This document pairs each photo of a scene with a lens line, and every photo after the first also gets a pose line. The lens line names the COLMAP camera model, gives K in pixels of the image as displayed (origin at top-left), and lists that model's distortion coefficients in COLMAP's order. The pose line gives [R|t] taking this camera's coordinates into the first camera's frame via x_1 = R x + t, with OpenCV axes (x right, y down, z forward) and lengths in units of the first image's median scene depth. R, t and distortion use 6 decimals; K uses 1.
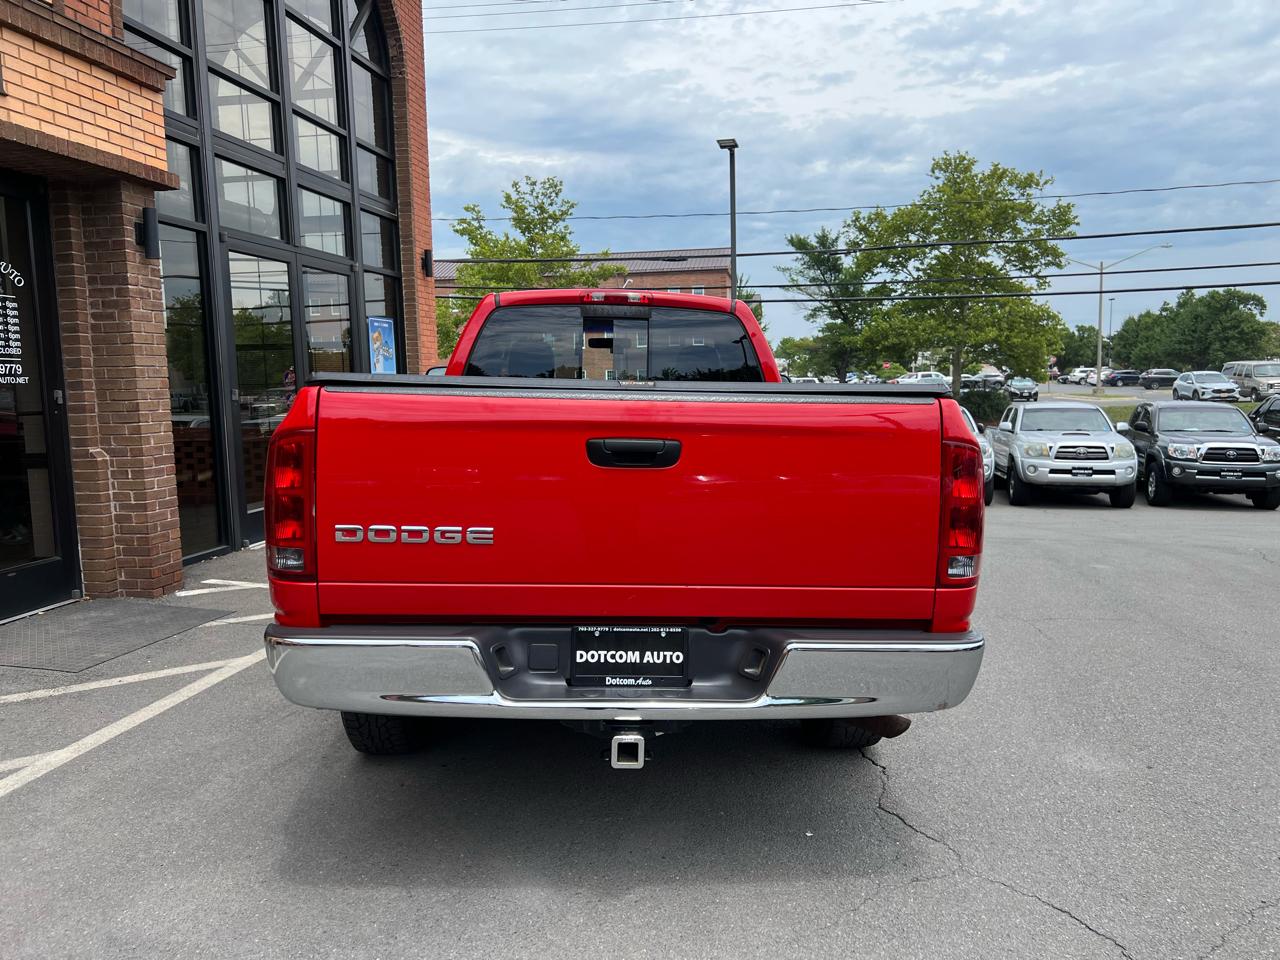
lens RADIAL K [[966.9, 0, 640.0], [0, 966.9, 480.0], [0, 0, 1]] dist [0.055346, -0.066525]
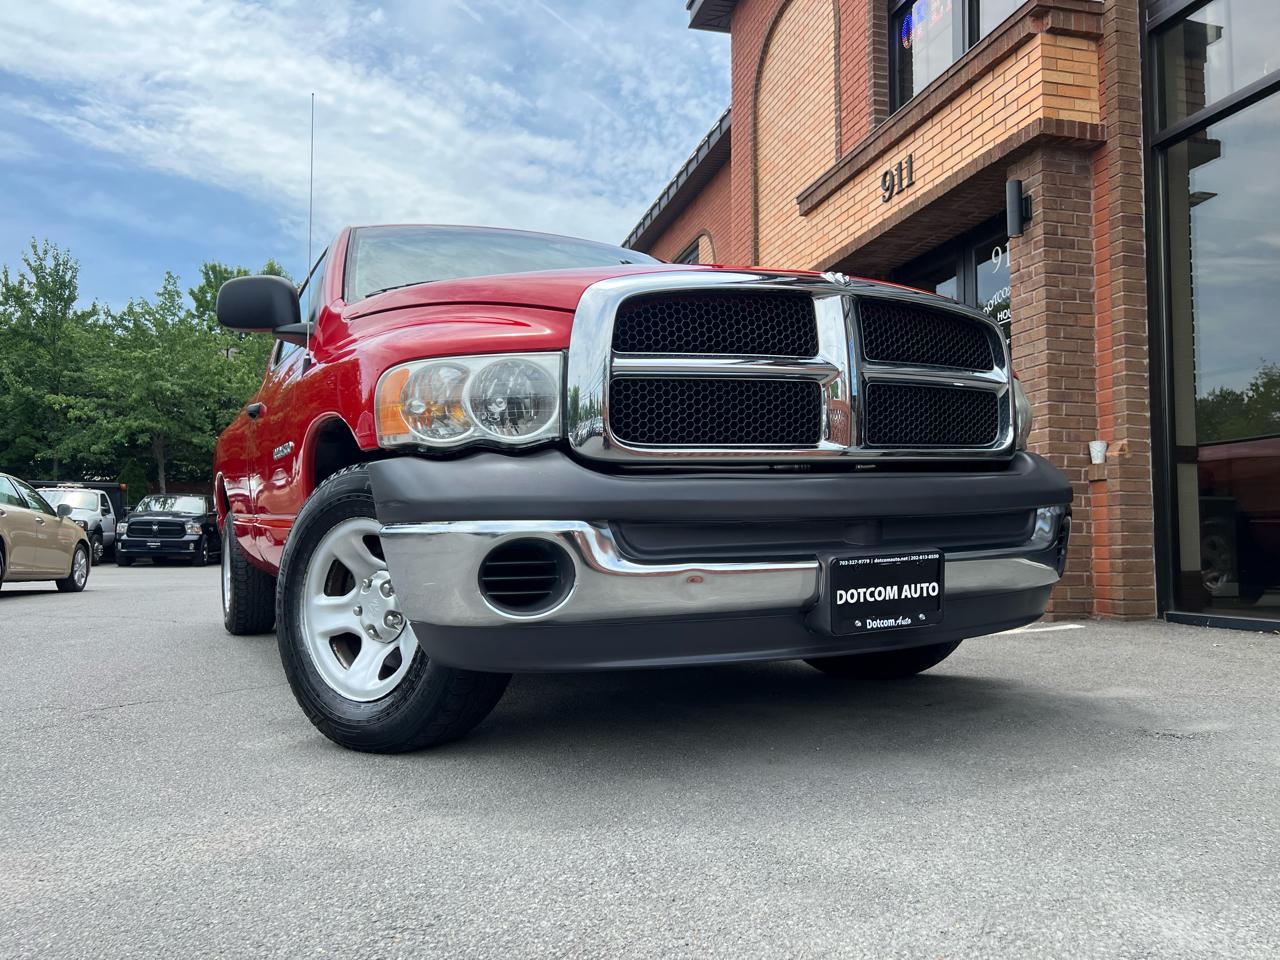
lens RADIAL K [[968.6, 0, 636.6], [0, 968.6, 481.7], [0, 0, 1]] dist [0.046122, -0.055486]
pose [[-0.909372, -0.006659, -0.415930, 0.133051], [-0.023230, 0.999125, 0.034793, -0.018836], [0.415334, 0.041302, -0.908731, 1.208812]]
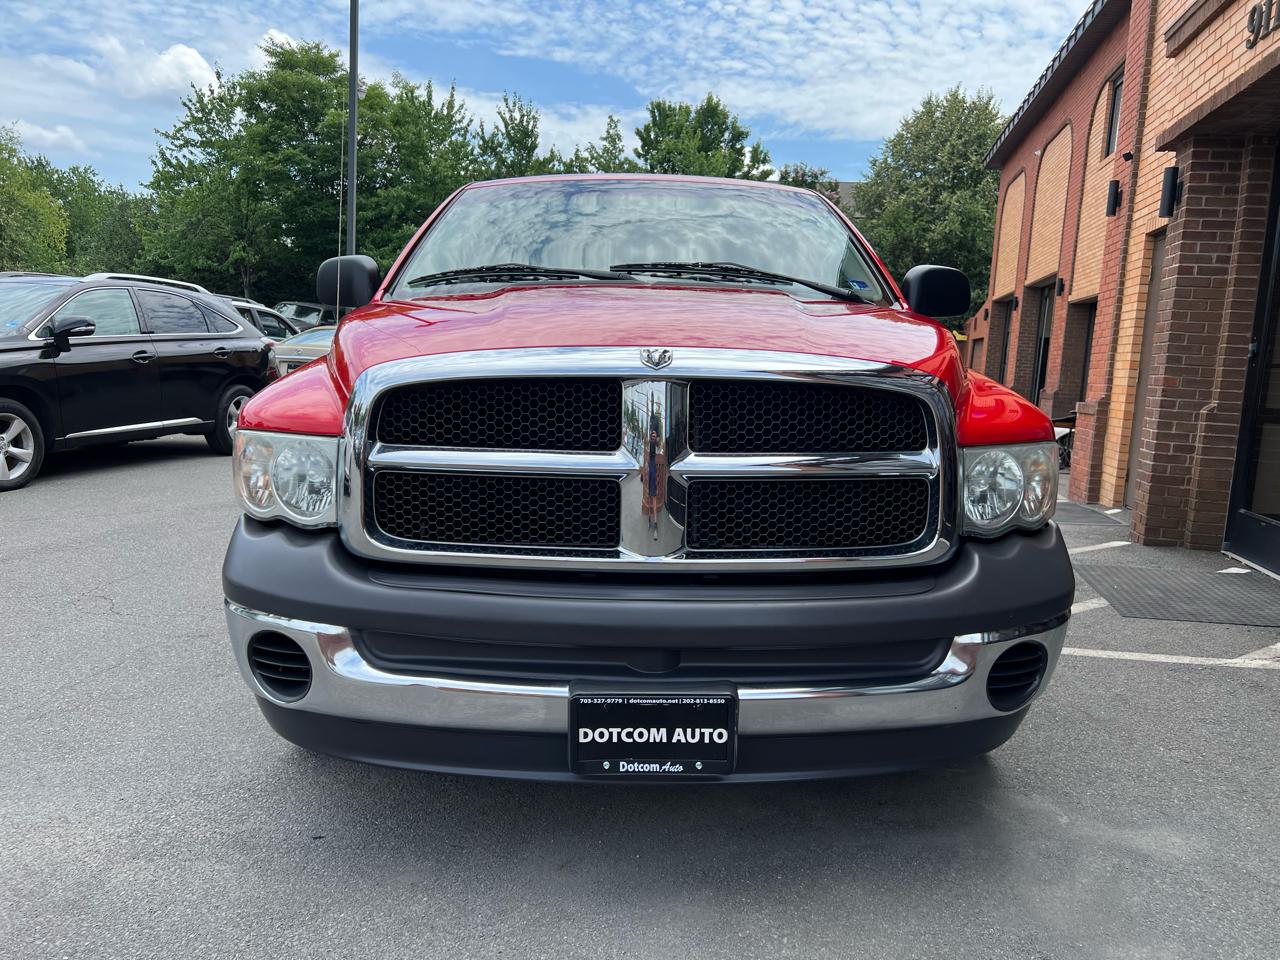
lens RADIAL K [[968.2, 0, 635.6], [0, 968.2, 473.9], [0, 0, 1]] dist [0.045960, -0.053705]
pose [[-0.999056, -0.037285, 0.022289, -0.033002], [-0.031603, 0.975899, 0.215920, -0.088924], [-0.029803, 0.215012, -0.976157, 1.209872]]
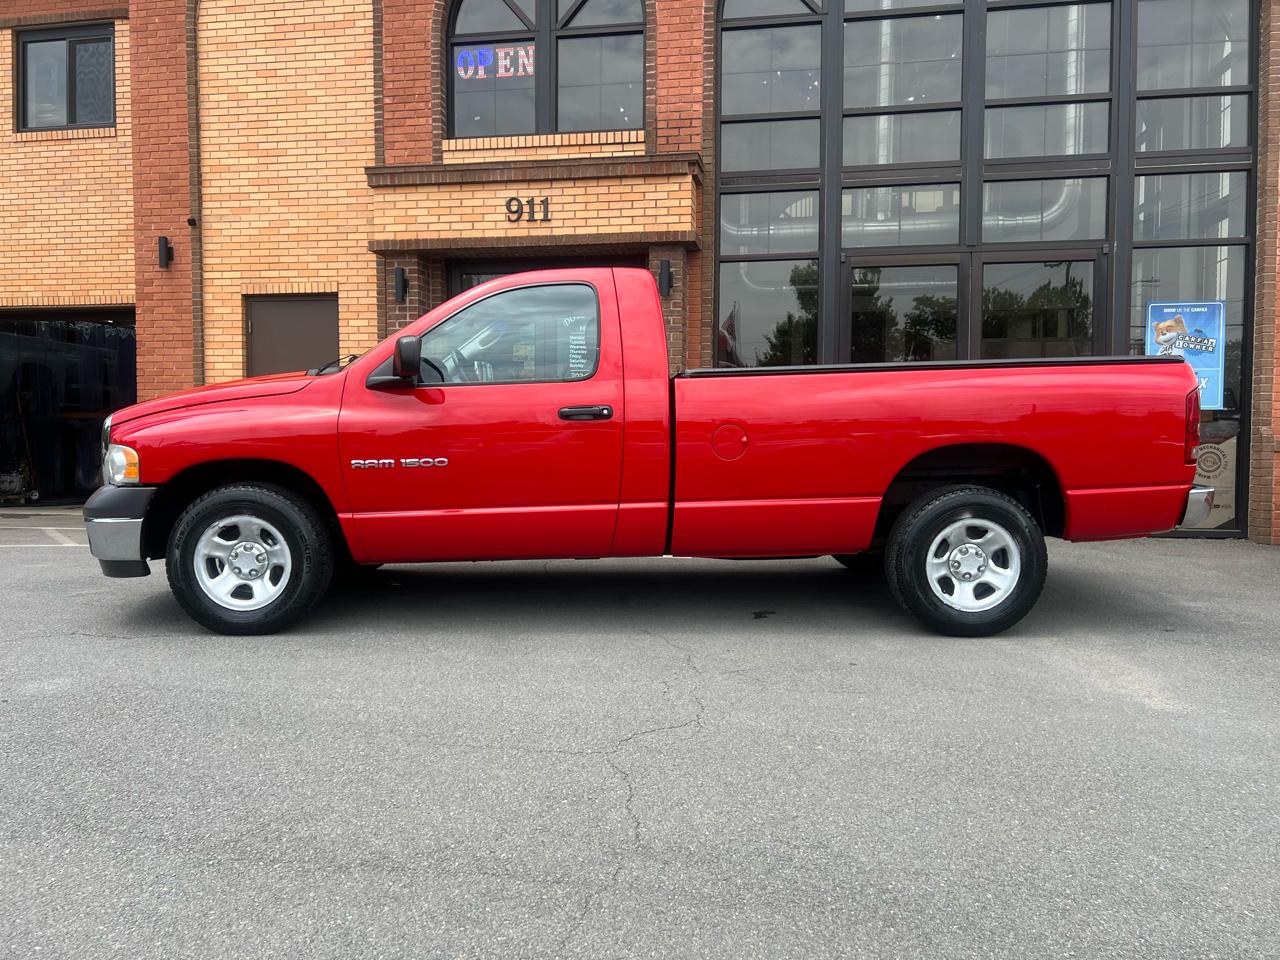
lens RADIAL K [[968.2, 0, 635.6], [0, 968.2, 473.9], [0, 0, 1]] dist [0.045960, -0.053705]
pose [[-0.010614, 0.062282, -0.998002, 0.671547], [-0.108523, 0.992091, 0.063067, -0.038327], [0.994037, 0.108976, -0.003772, 0.715839]]
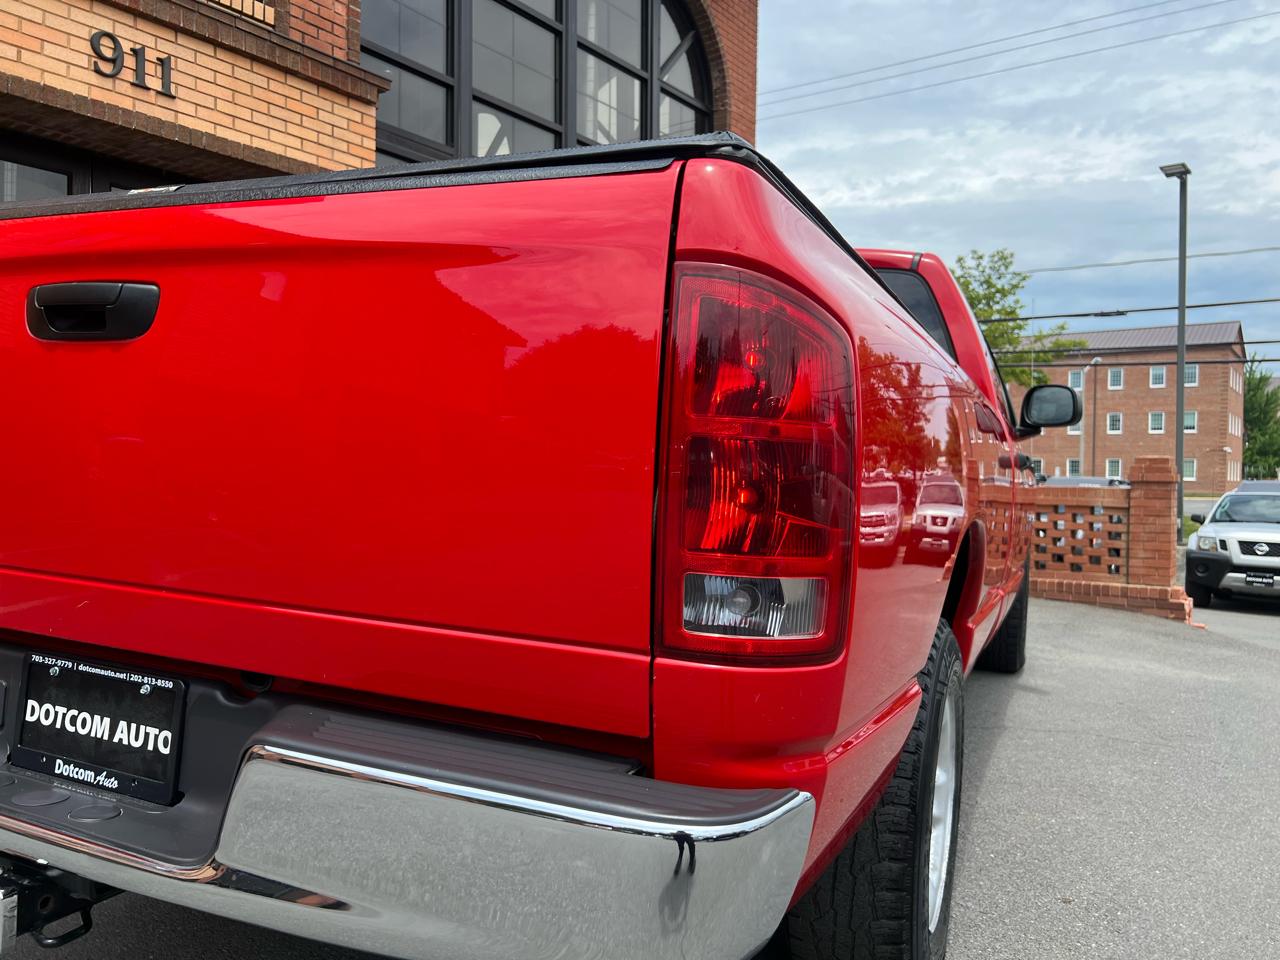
lens RADIAL K [[968.6, 0, 636.6], [0, 968.6, 481.7], [0, 0, 1]] dist [0.046122, -0.055486]
pose [[0.892890, 0.036635, -0.448781, 0.146153], [-0.076889, 0.994451, -0.071798, 0.022201], [0.443661, 0.098614, 0.890753, 0.206533]]
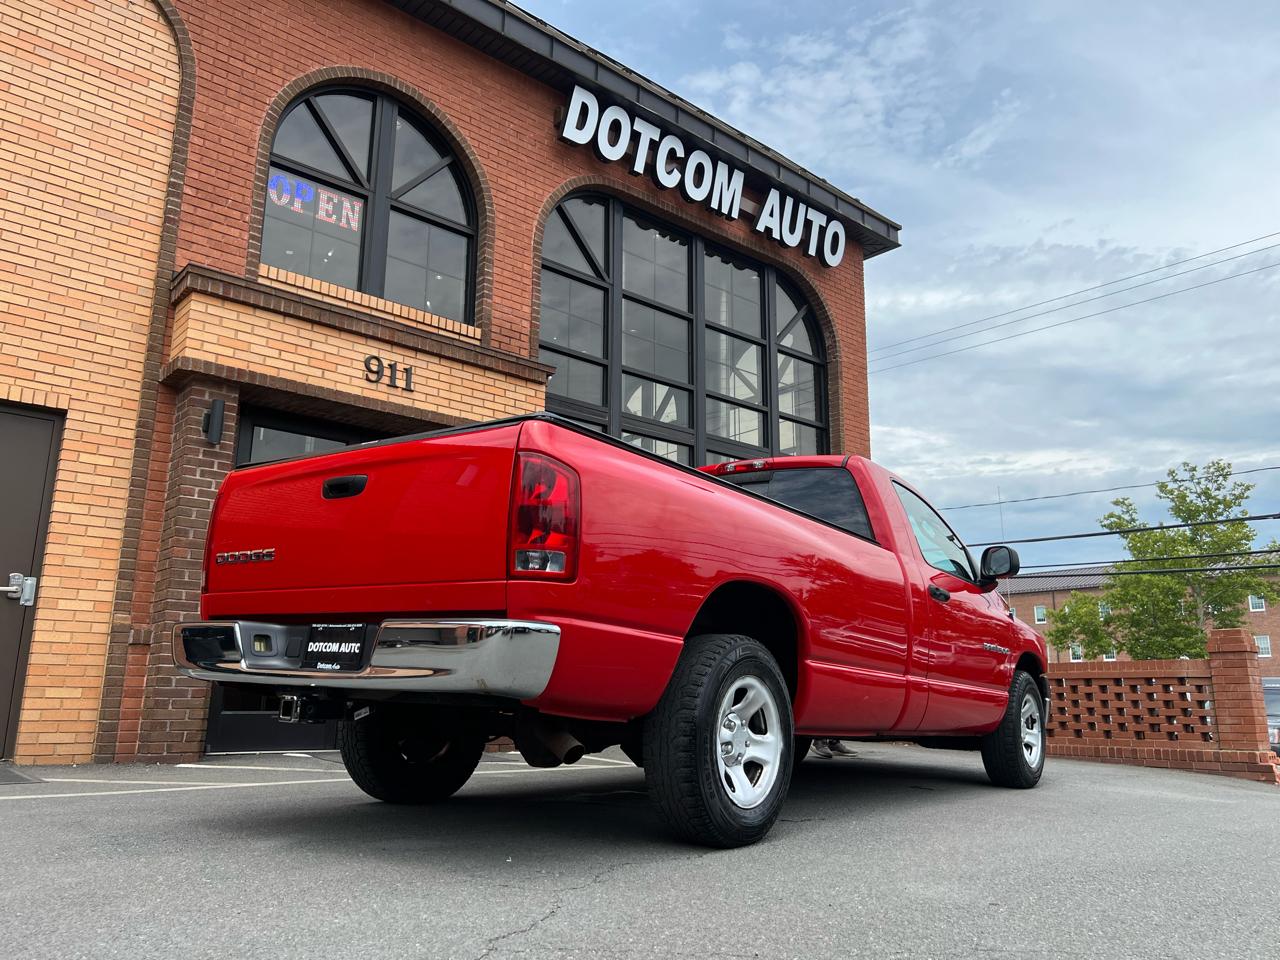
lens RADIAL K [[959.5, 0, 653.7], [0, 959.5, 479.6], [0, 0, 1]] dist [0.065423, -0.076779]
pose [[0.777628, -0.118030, -0.617546, 0.354719], [-0.086895, 0.952619, -0.291491, 0.096343], [0.622691, 0.280333, 0.730527, 0.084627]]
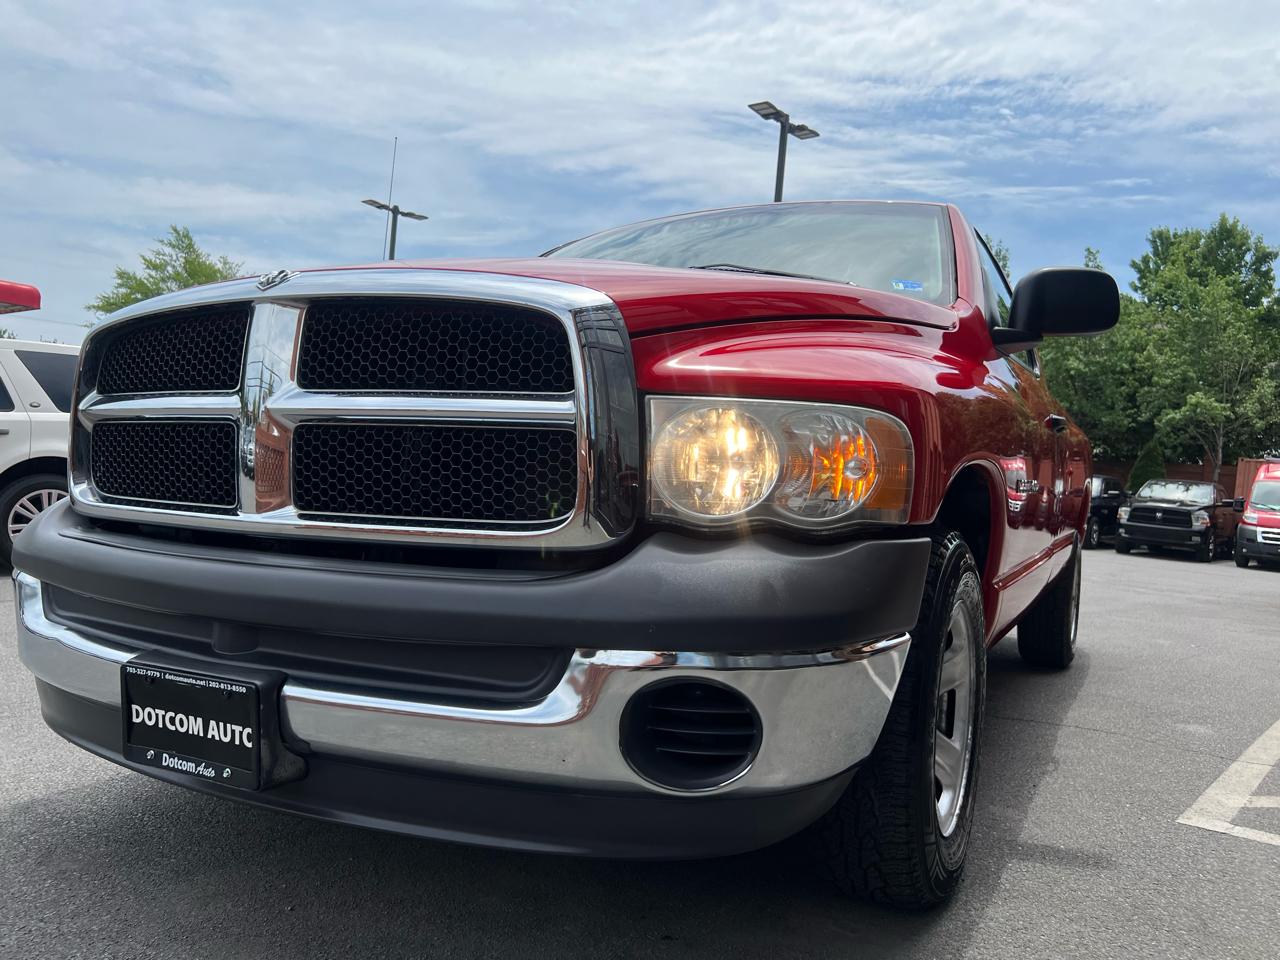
lens RADIAL K [[958.1, 0, 641.3], [0, 958.1, 484.7], [0, 0, 1]] dist [0.060359, -0.065774]
pose [[-0.865210, -0.056194, 0.498250, -0.194858], [-0.015676, 0.996246, 0.085138, -0.043681], [-0.501164, 0.065852, -0.862843, 1.115823]]
